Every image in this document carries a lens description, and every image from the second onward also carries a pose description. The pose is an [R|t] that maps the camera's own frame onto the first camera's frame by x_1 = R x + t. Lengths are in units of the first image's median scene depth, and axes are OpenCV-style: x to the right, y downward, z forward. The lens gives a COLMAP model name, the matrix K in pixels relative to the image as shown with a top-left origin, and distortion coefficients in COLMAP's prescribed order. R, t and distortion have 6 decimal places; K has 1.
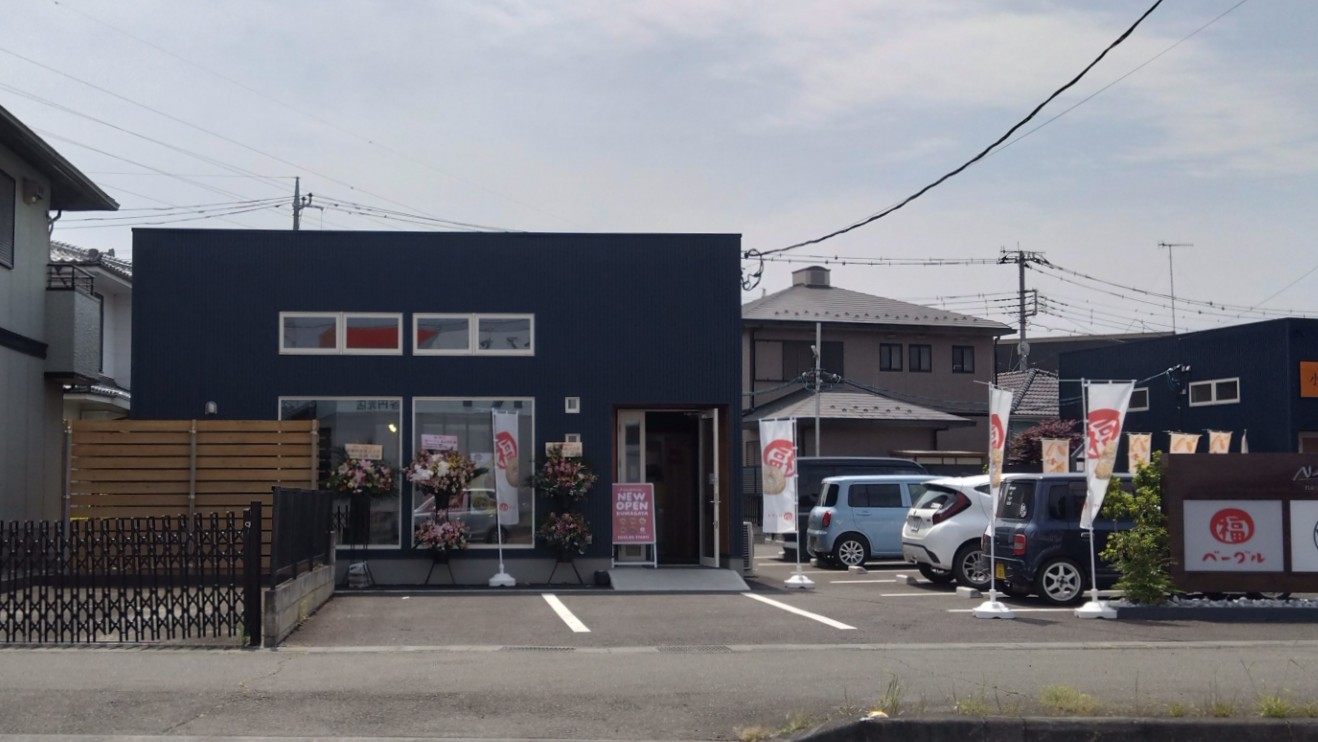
lens RADIAL K [[2866.1, 0, 659.0], [0, 2866.1, 371.0], [0, 0, 1]] dist [-0.021435, -0.037855]
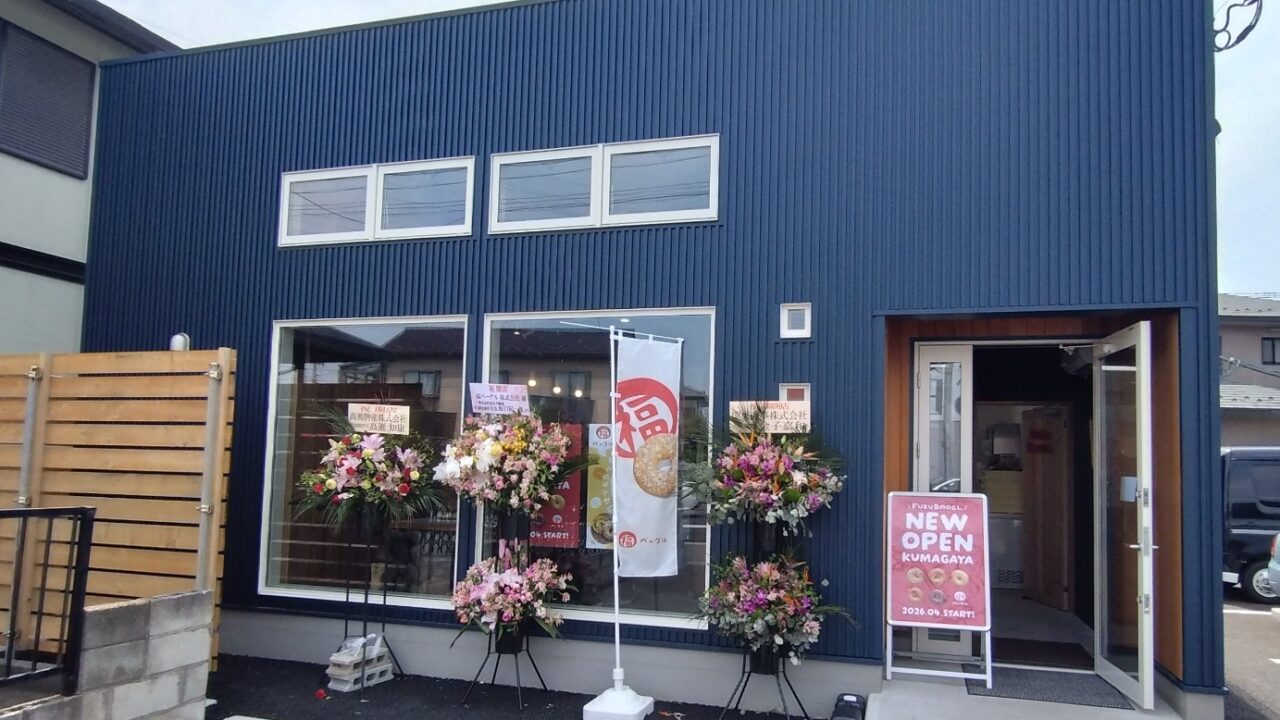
lens RADIAL K [[922.8, 0, 645.7], [0, 922.8, 415.7], [0, 0, 1]] dist [-0.009768, 0.001266]
pose [[0.919887, 0.002454, -0.392175, 0.005743], [-0.004131, 0.999986, -0.003432, 0.027749], [0.392161, 0.004777, 0.919884, 0.858022]]
